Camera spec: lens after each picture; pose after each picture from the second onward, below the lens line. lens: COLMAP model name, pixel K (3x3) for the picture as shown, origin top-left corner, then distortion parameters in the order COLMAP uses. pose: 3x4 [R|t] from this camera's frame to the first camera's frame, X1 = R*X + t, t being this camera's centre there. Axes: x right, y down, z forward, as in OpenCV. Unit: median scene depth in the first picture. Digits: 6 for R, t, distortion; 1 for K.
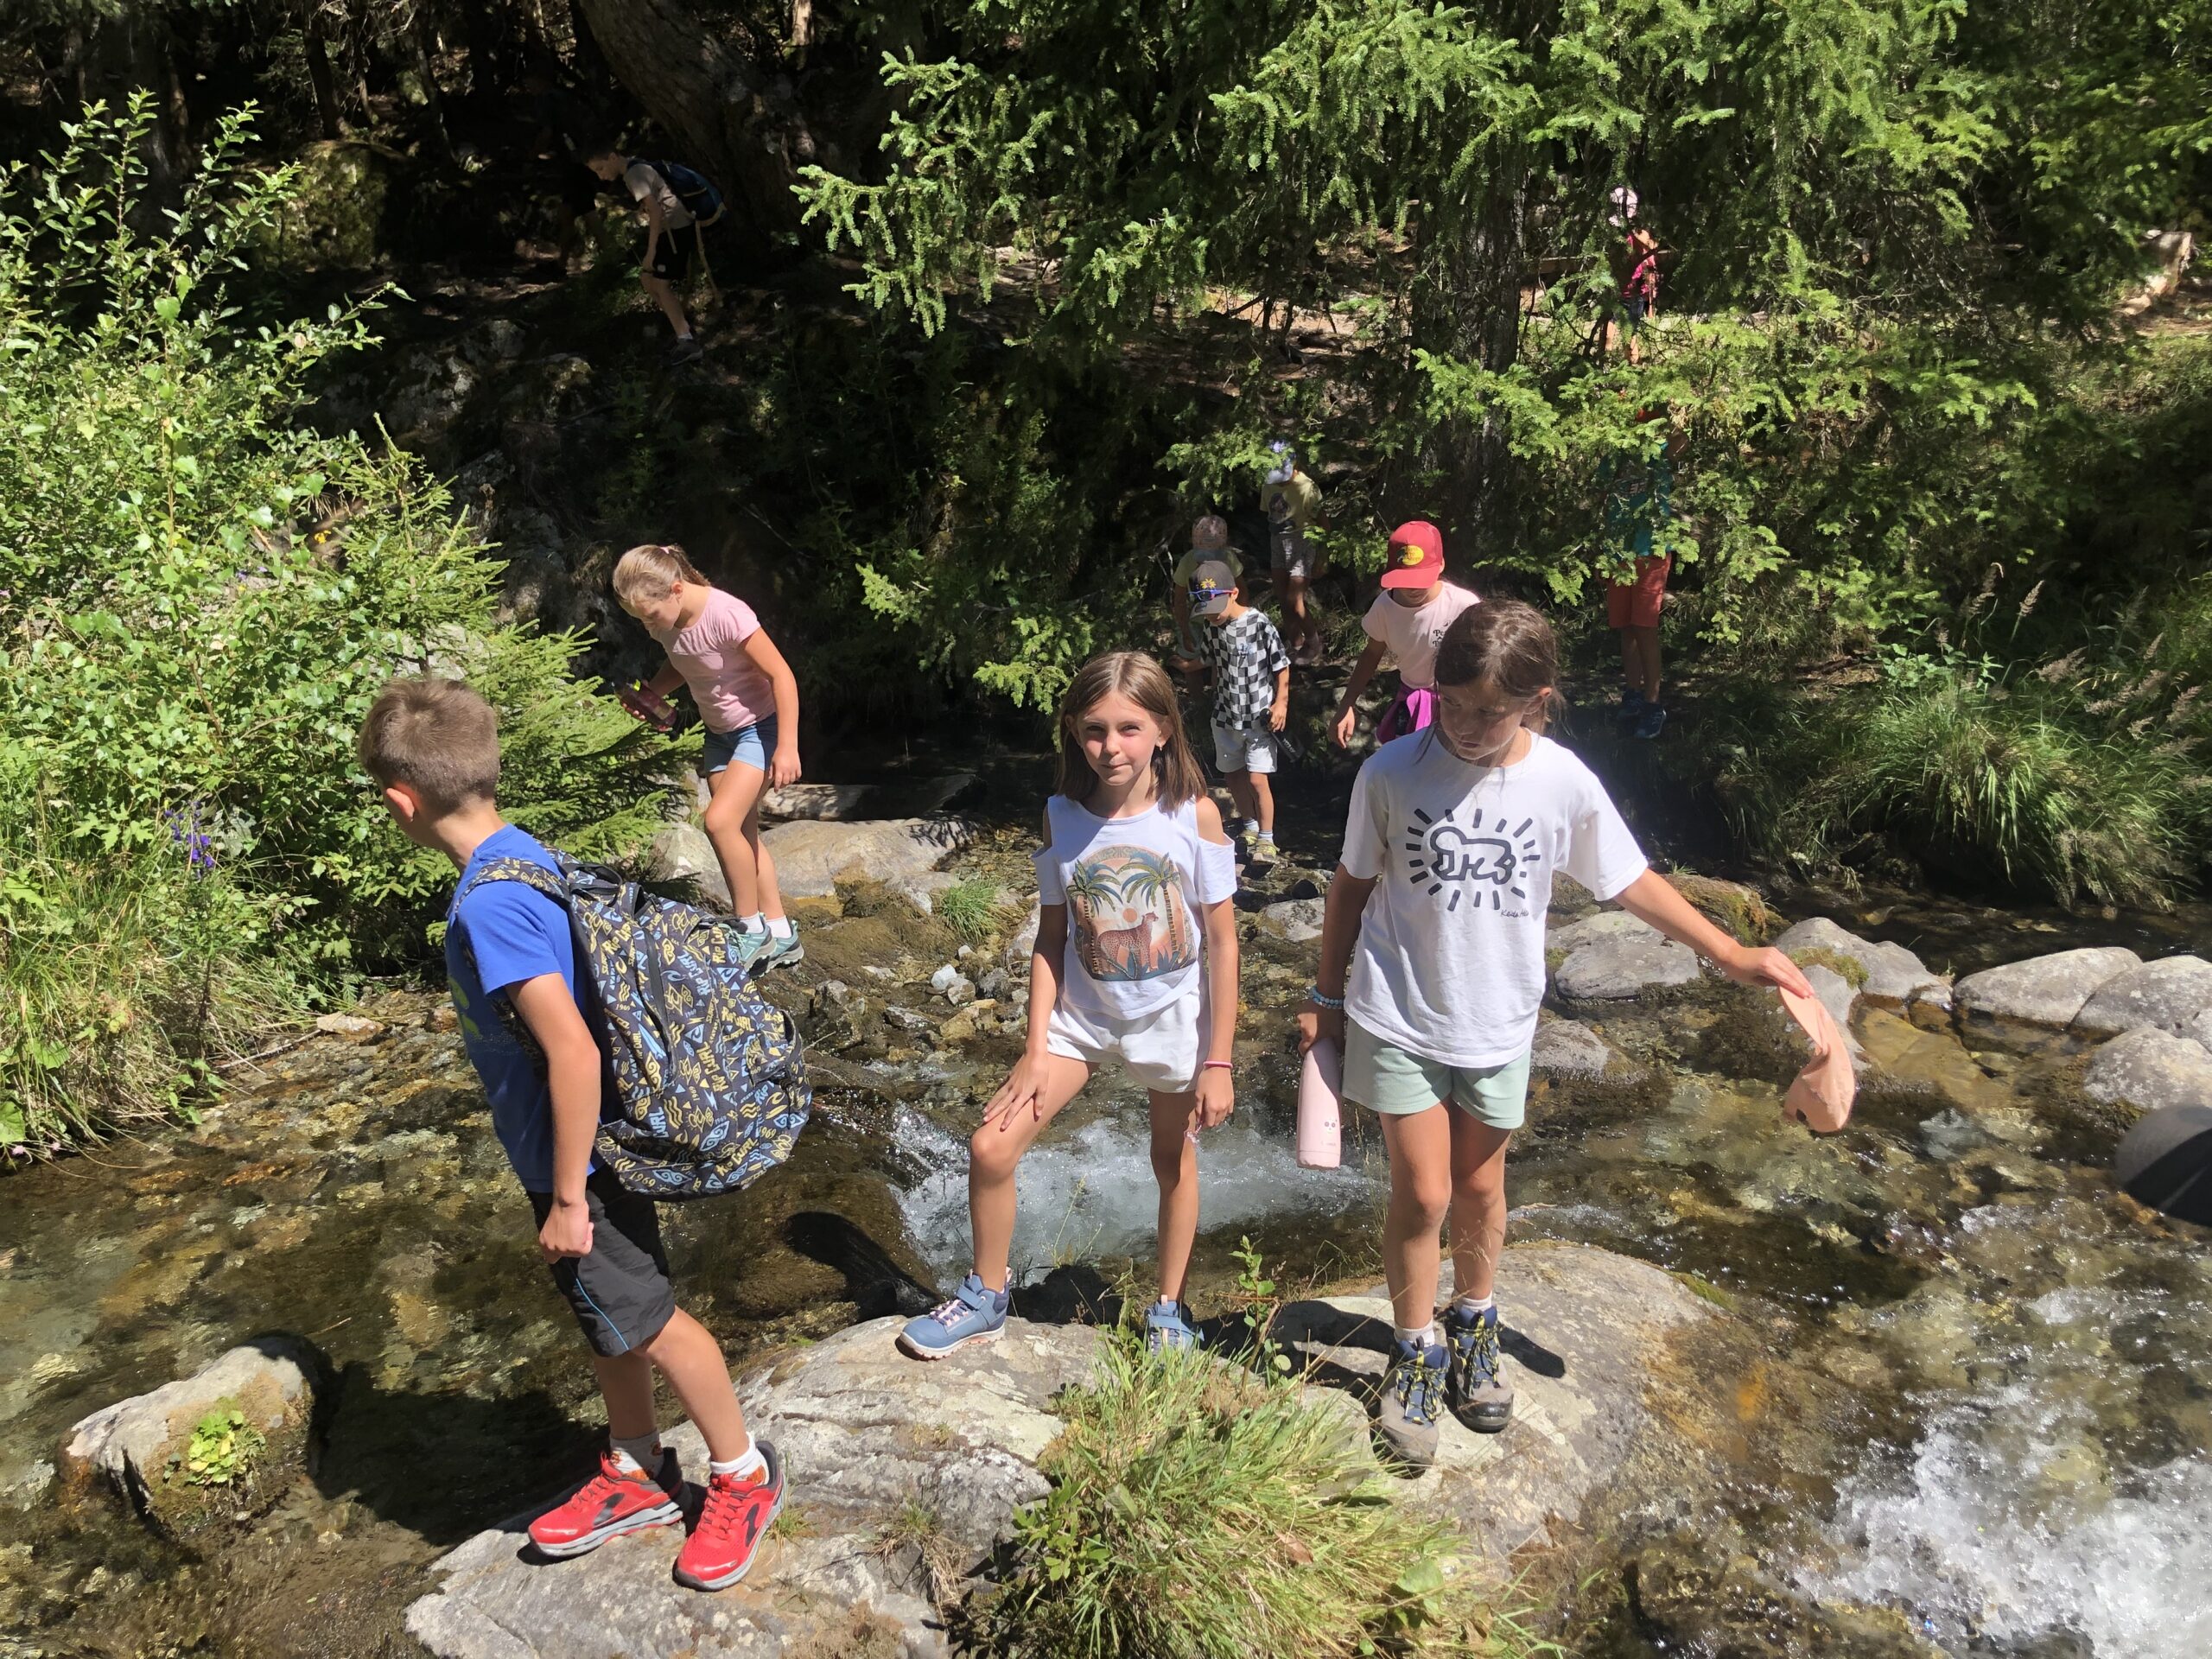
lens RADIAL K [[1792.1, 0, 1099.7], [0, 1792.1, 826.7], [0, 0, 1]] dist [0.006175, 0.002998]
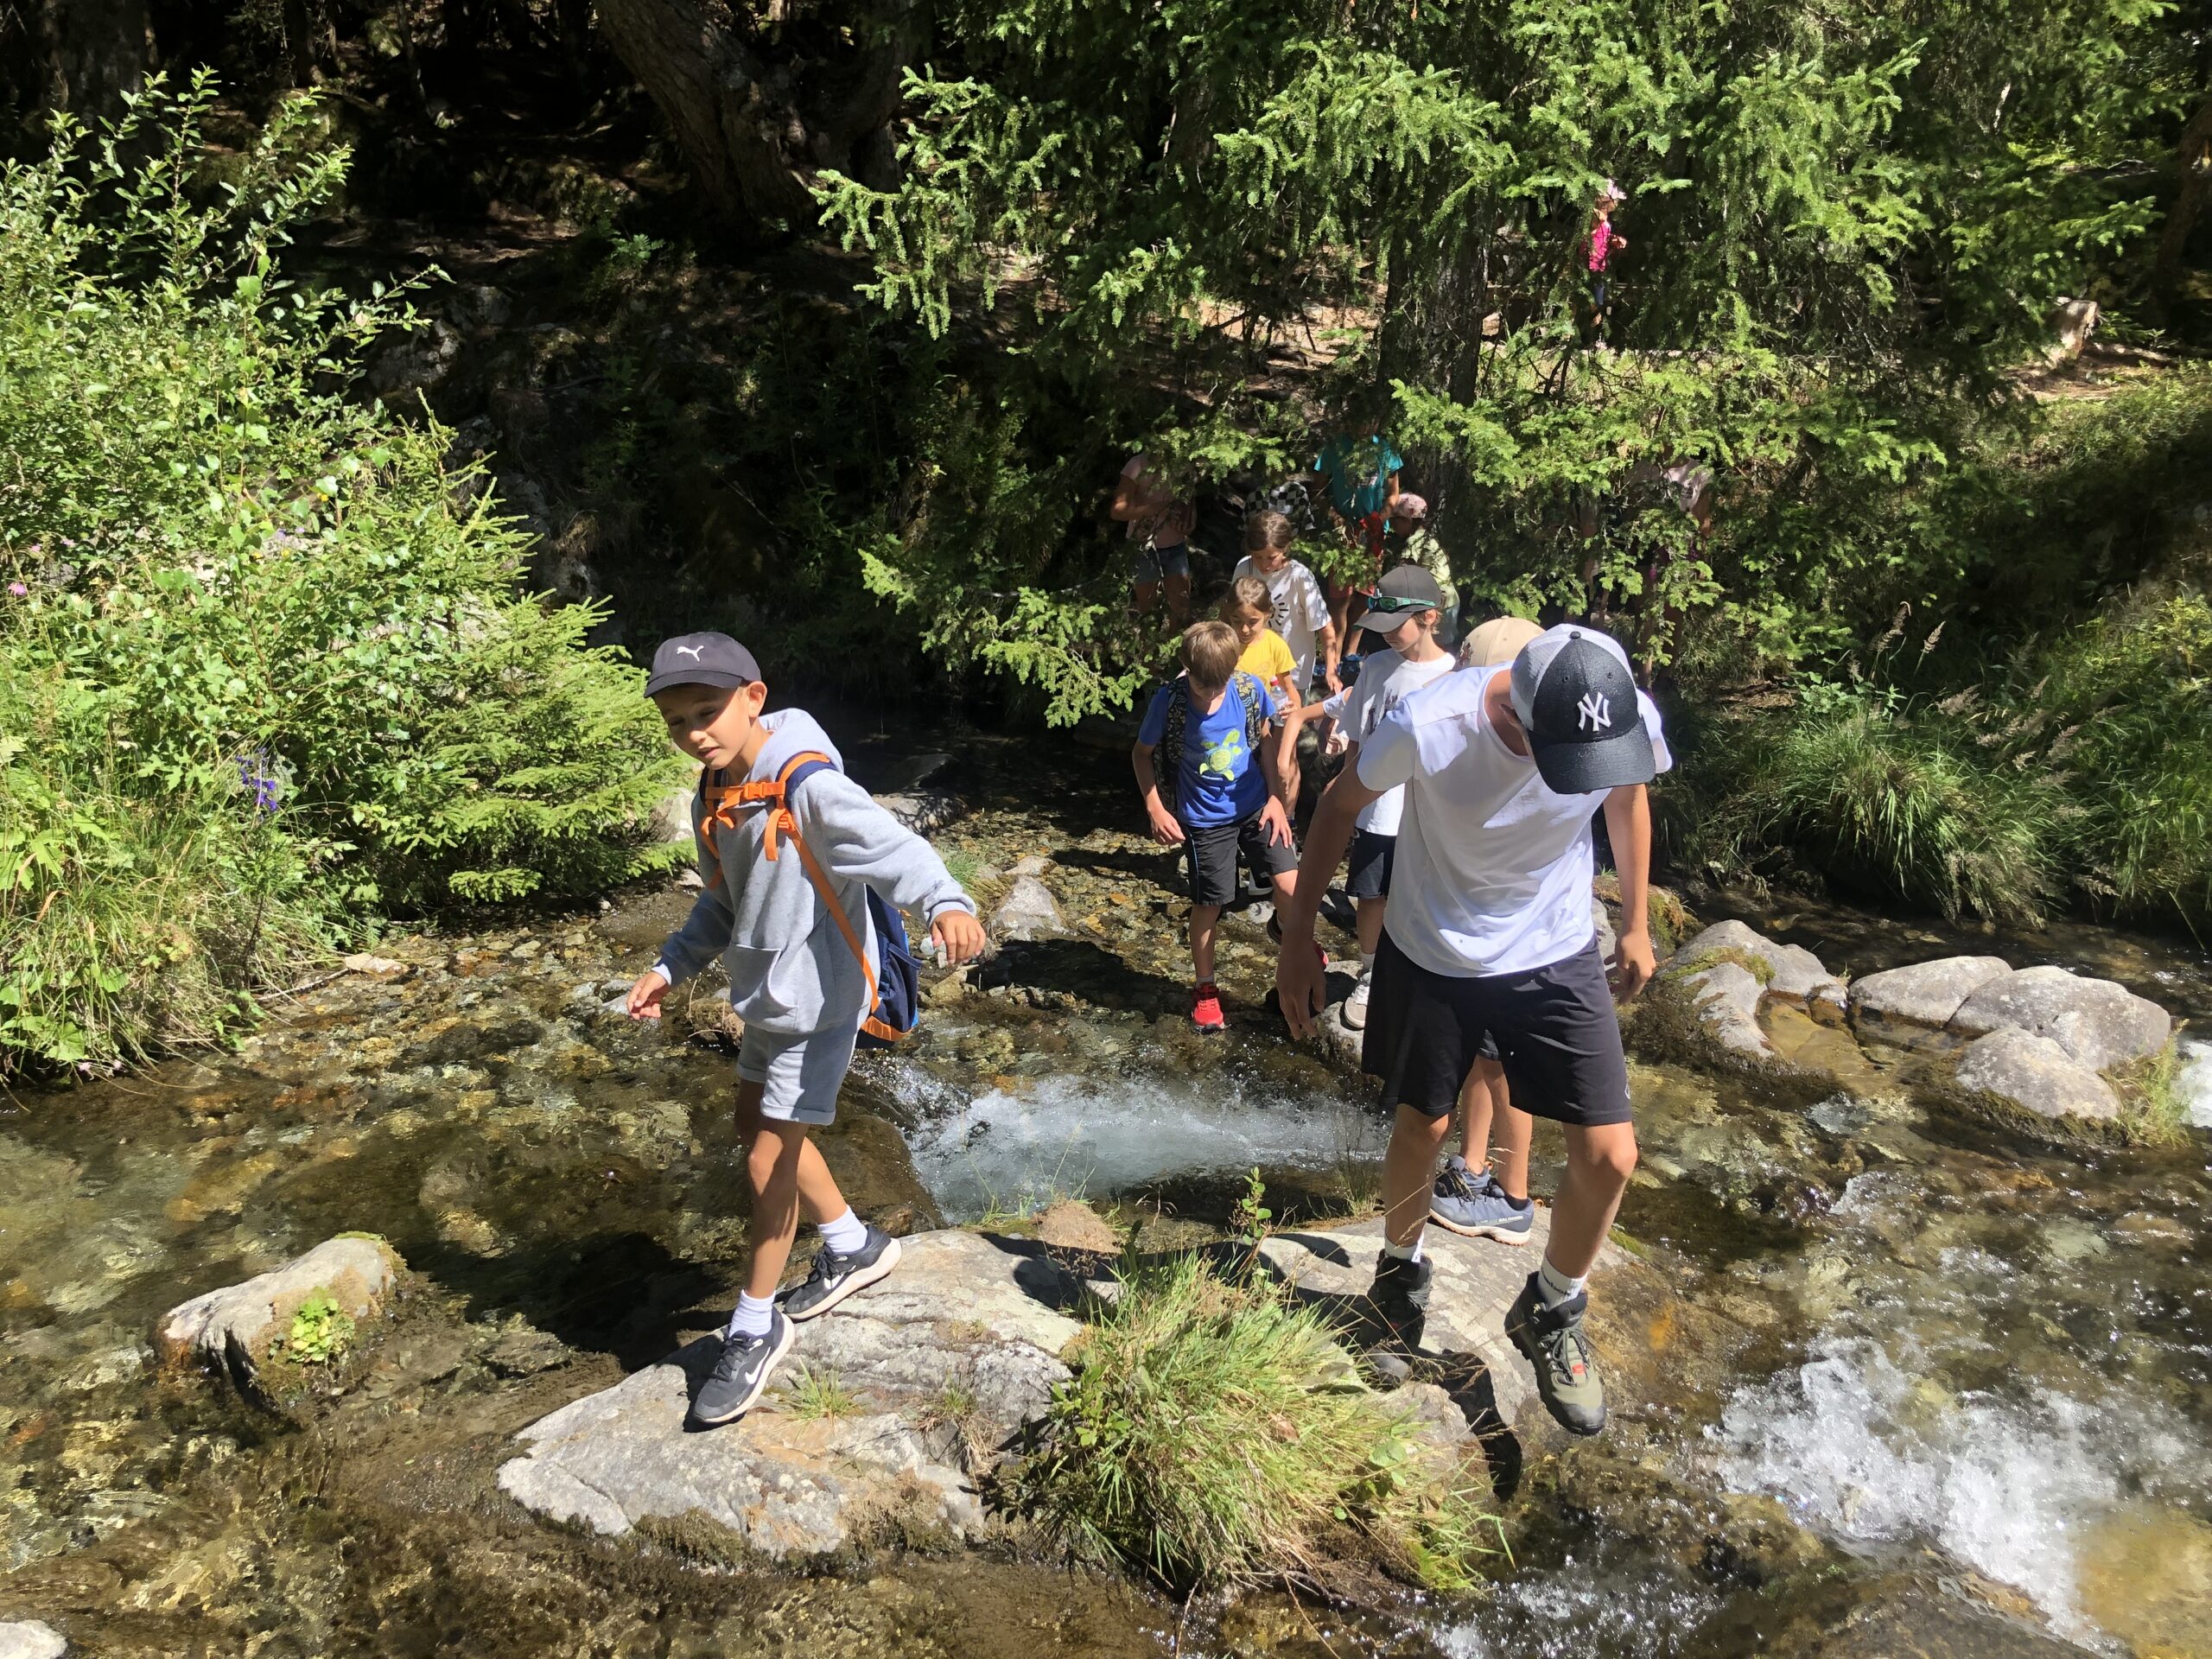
lens RADIAL K [[1860.8, 0, 1106.0], [0, 1860.8, 829.5], [0, 0, 1]] dist [-0.005033, 0.017035]
pose [[0.997214, 0.042637, 0.061205, -0.054493], [-0.043168, 0.999041, 0.007378, 0.003404], [-0.060832, -0.010000, 0.998098, -0.113893]]
